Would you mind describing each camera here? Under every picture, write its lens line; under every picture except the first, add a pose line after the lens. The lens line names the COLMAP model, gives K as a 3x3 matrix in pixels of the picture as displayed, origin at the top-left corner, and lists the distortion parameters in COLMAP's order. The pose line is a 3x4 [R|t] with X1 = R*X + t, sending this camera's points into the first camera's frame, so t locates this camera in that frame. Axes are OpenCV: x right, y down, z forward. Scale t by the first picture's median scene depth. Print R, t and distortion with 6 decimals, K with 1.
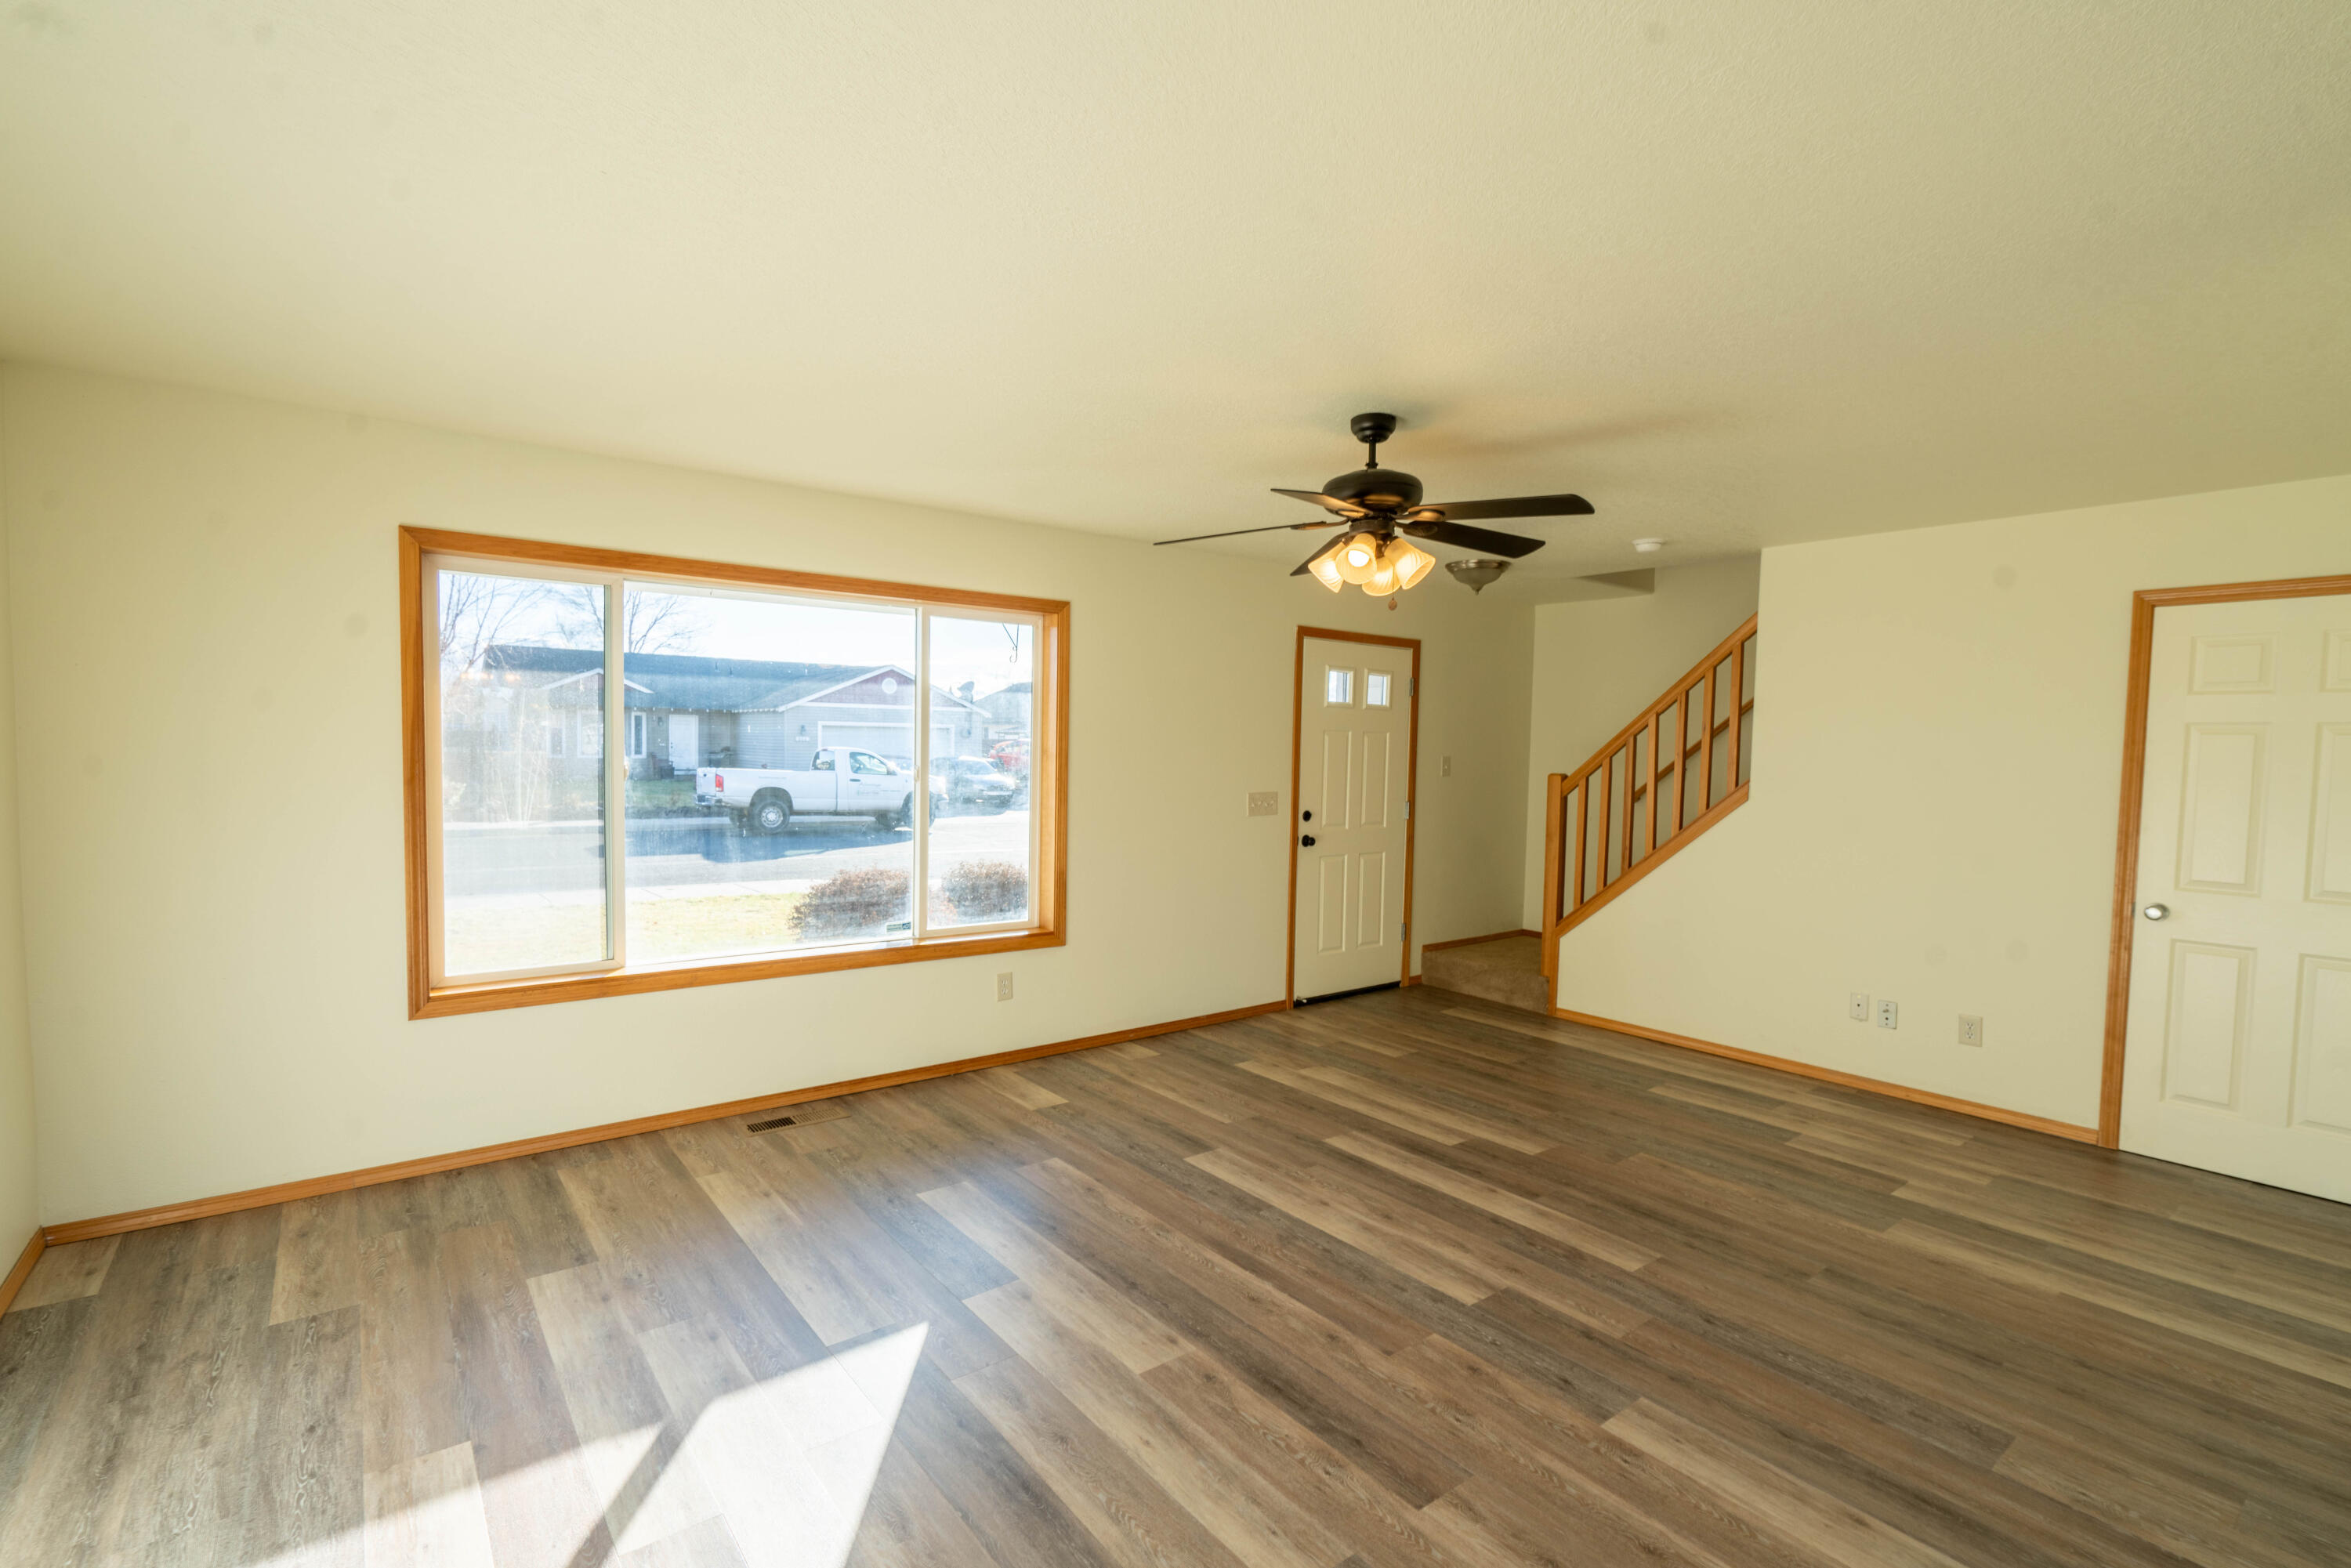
lens RADIAL K [[1067.8, 0, 1172.6], [0, 1067.8, 796.1], [0, 0, 1]] dist [-0.008201, 0.003650]
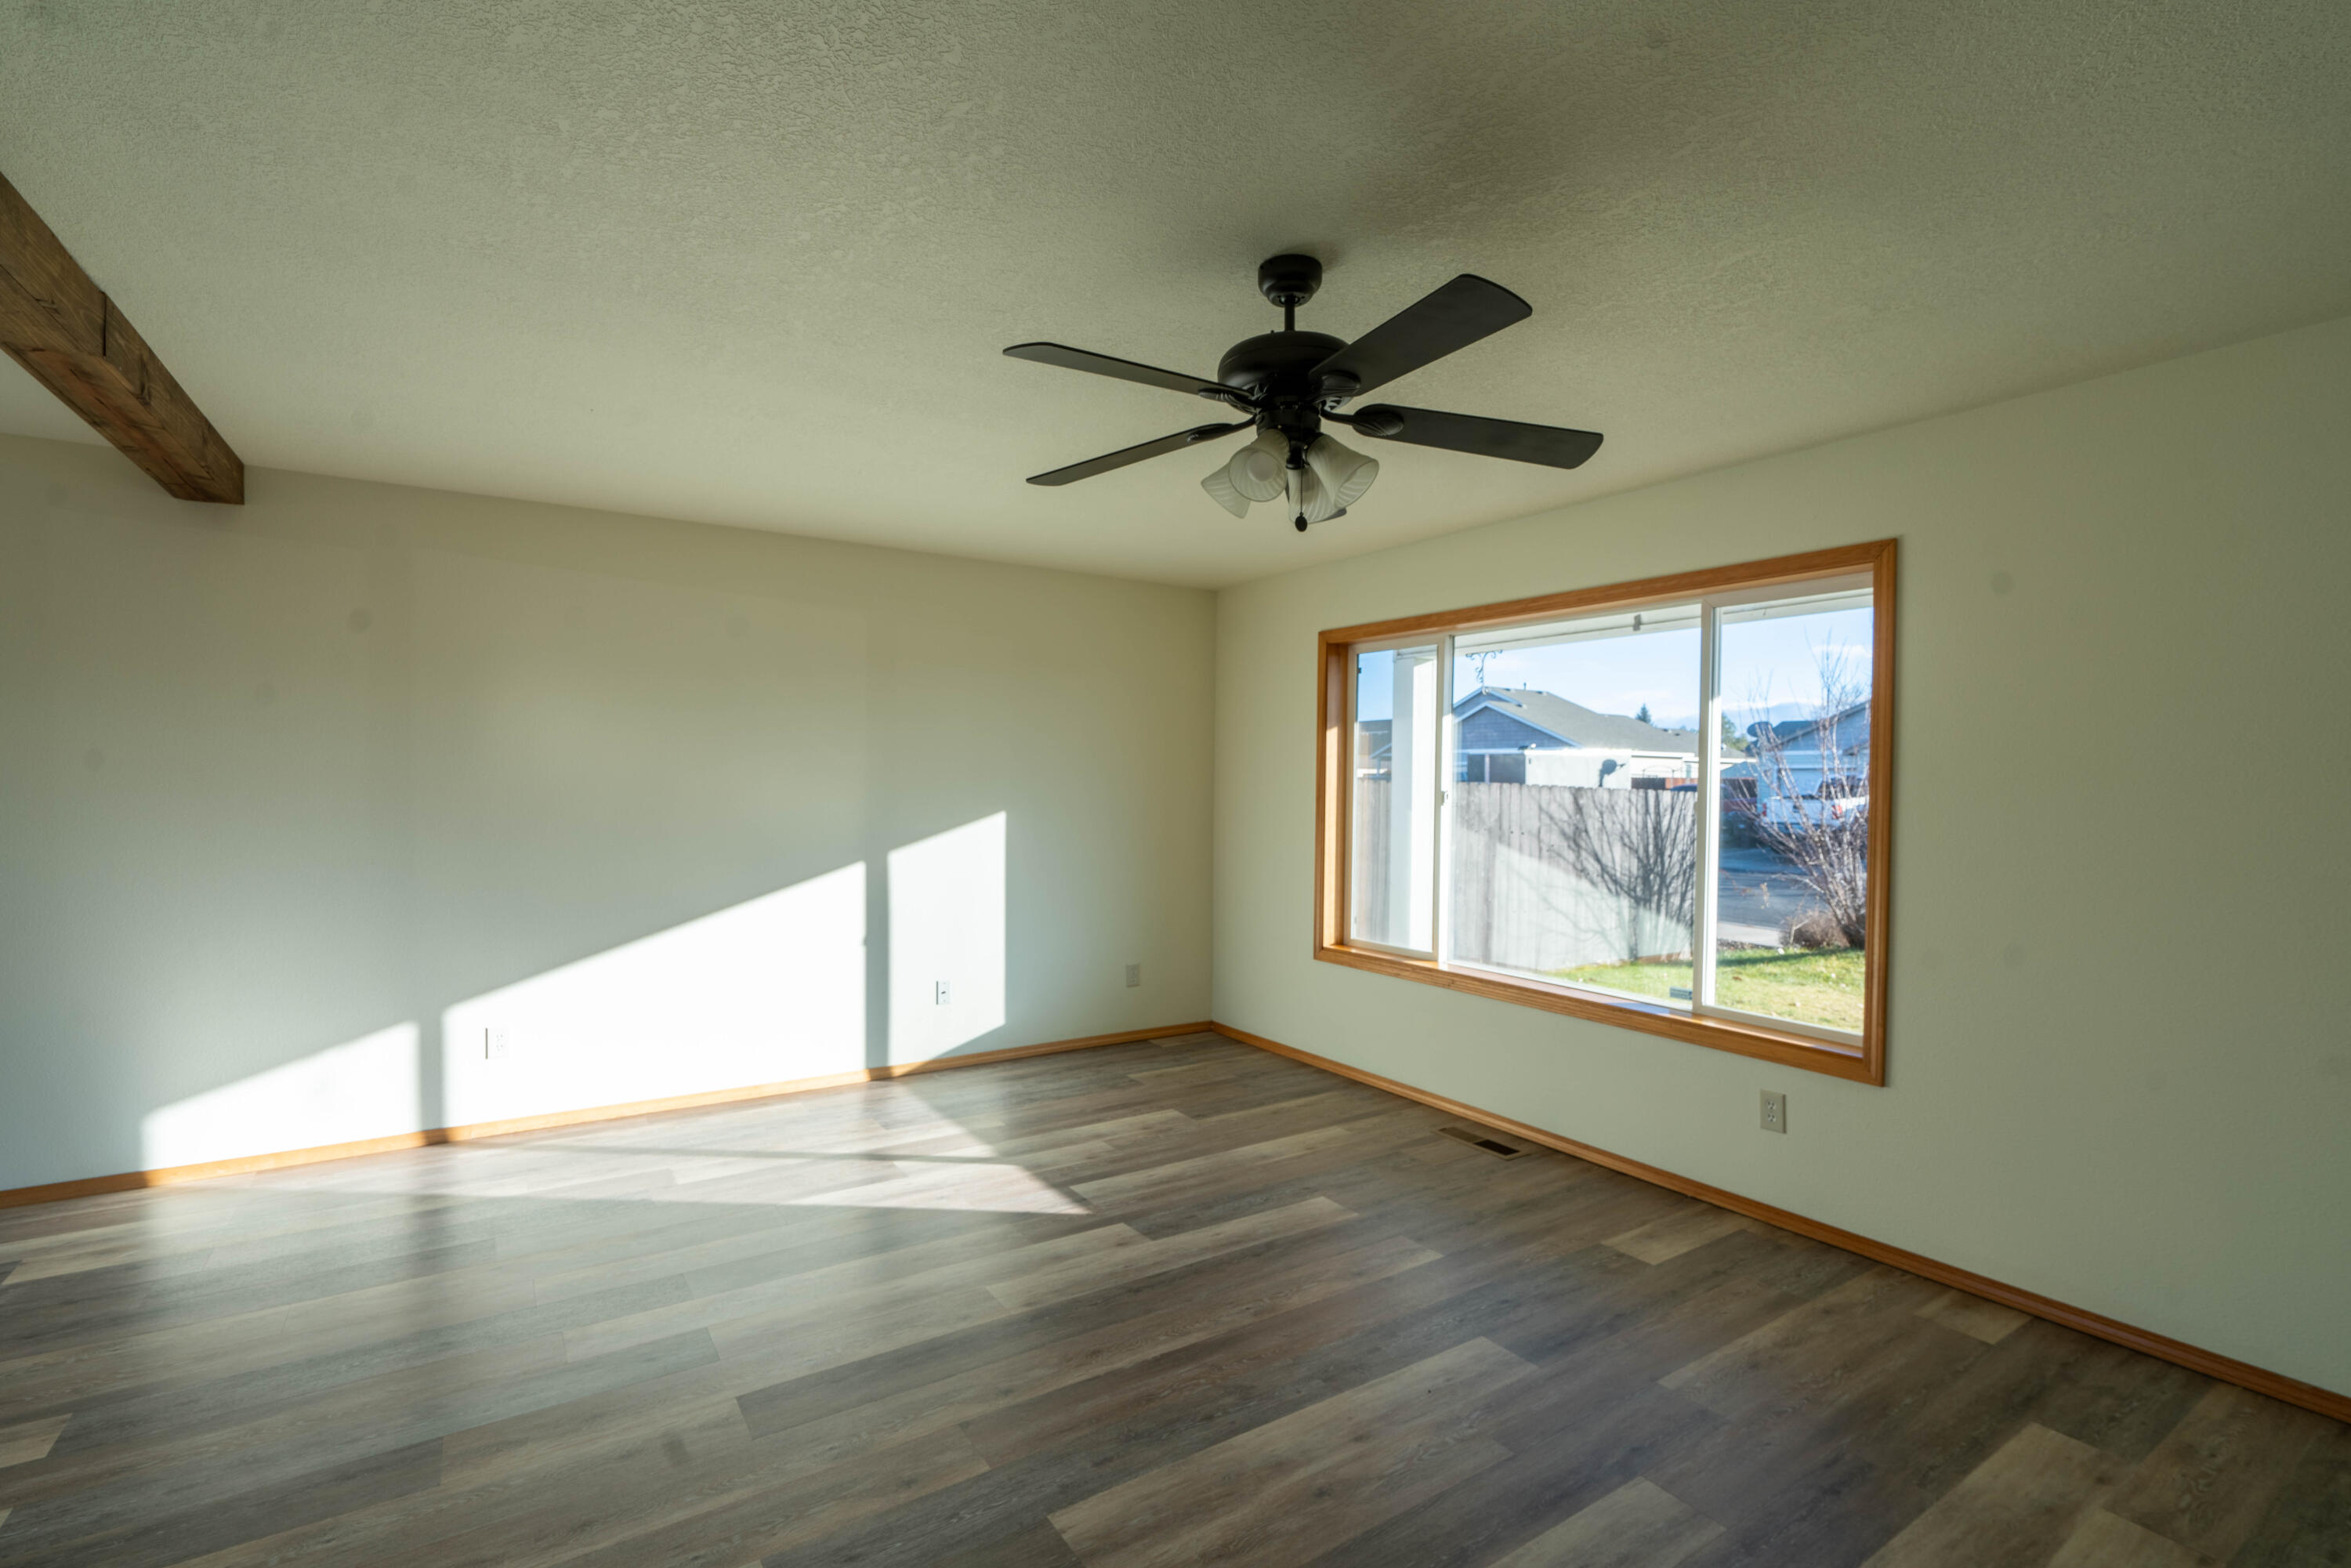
lens RADIAL K [[1063.8, 0, 1166.3], [0, 1063.8, 794.6], [0, 0, 1]] dist [0.000085, 0.000867]
pose [[-0.078711, -0.005321, -0.996883, 0.787653], [-0.059791, 0.998211, -0.000608, -0.008134], [0.995103, 0.059557, -0.078889, 0.883154]]
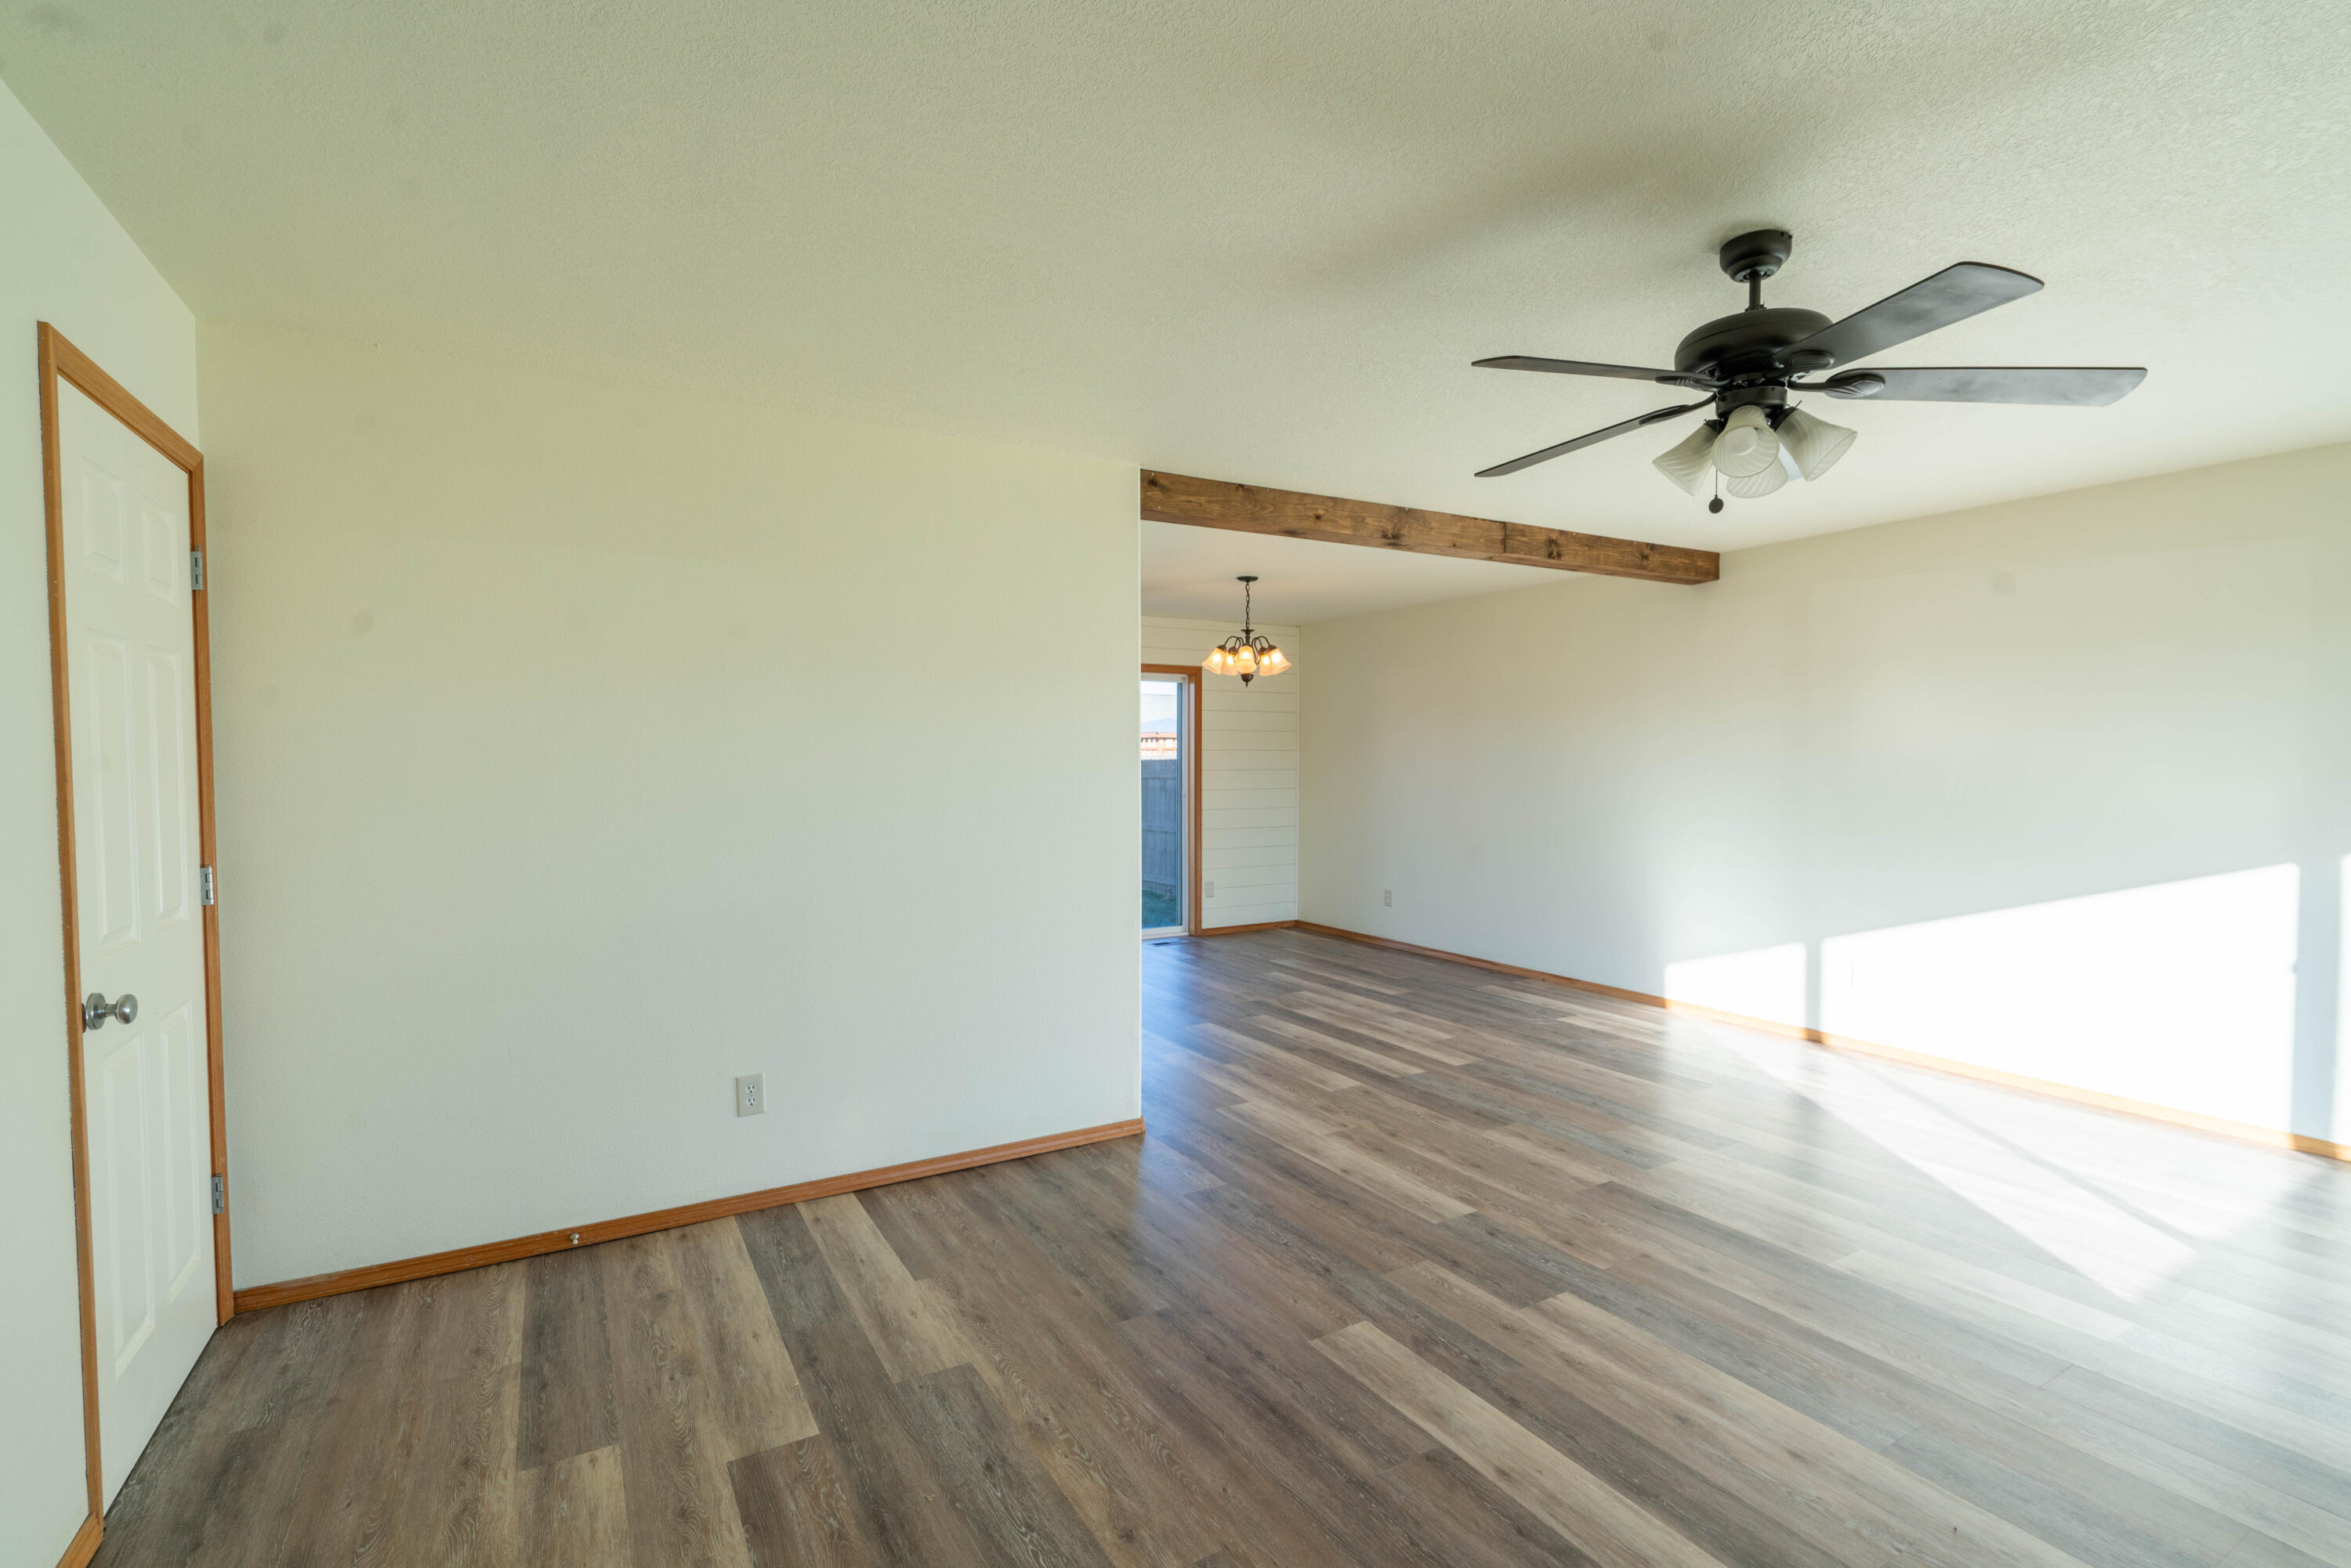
lens RADIAL K [[1067.8, 0, 1172.6], [0, 1067.8, 796.1], [0, 0, 1]] dist [-0.008201, 0.003650]
pose [[-0.991160, -0.023964, 0.130488, 0.414095], [-0.012901, 0.996300, 0.084973, -0.040619], [-0.132042, 0.082538, -0.987802, 1.572247]]
